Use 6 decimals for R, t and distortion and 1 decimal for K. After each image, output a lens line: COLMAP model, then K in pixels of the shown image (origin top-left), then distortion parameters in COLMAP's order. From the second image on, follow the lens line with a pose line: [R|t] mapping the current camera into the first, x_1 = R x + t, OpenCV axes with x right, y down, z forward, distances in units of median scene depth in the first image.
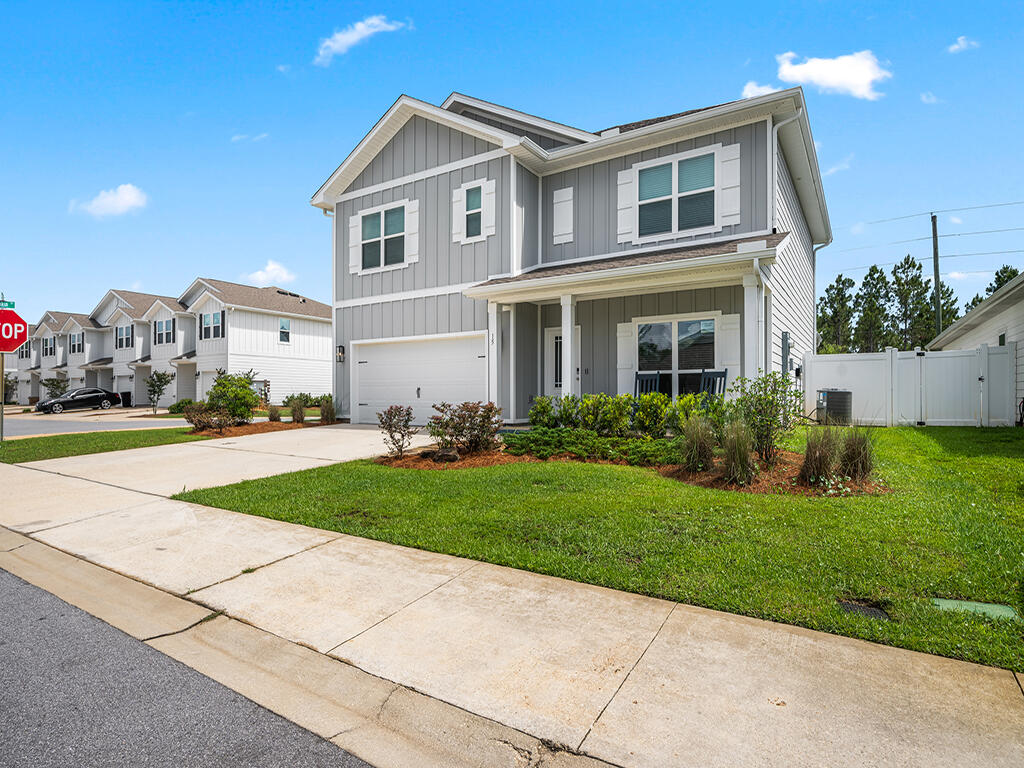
lens RADIAL K [[567.9, 0, 509.8], [0, 567.9, 388.6], [0, 0, 1]] dist [0.008412, -0.004349]
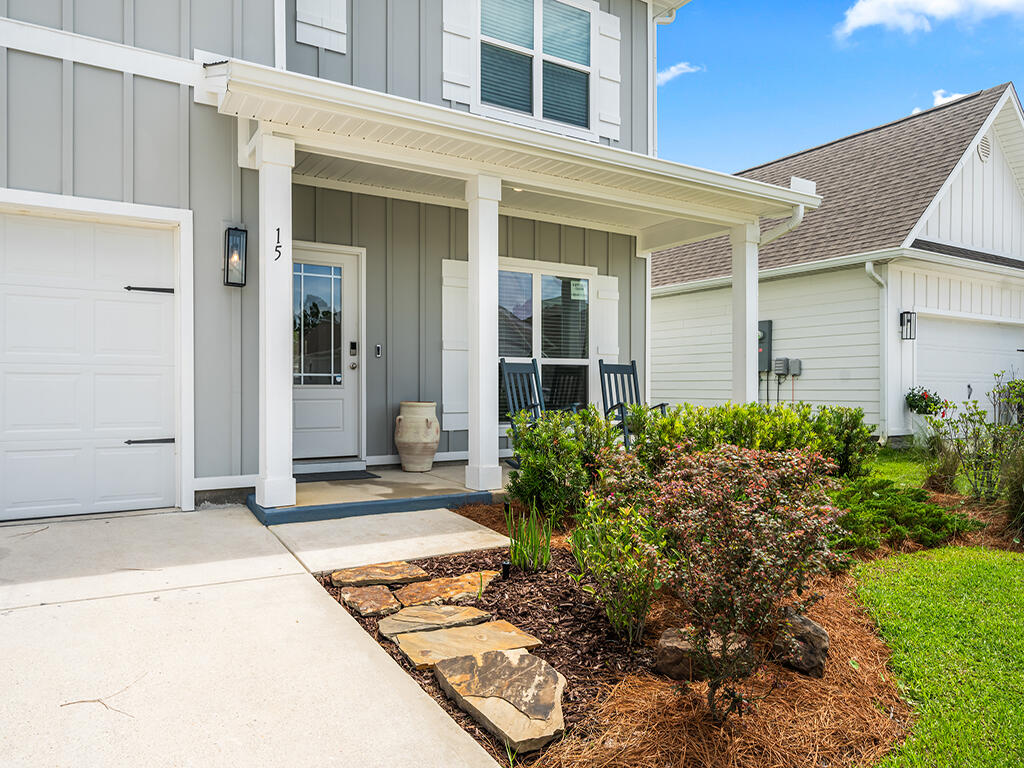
lens RADIAL K [[702.2, 0, 512.0], [0, 702.2, 389.0], [0, 0, 1]] dist [0.000508, 0.005553]
pose [[0.421089, 0.000692, 0.907019, -0.328354], [-0.016311, 0.999844, 0.006809, -0.005173], [-0.906873, -0.017662, 0.421034, 0.649702]]
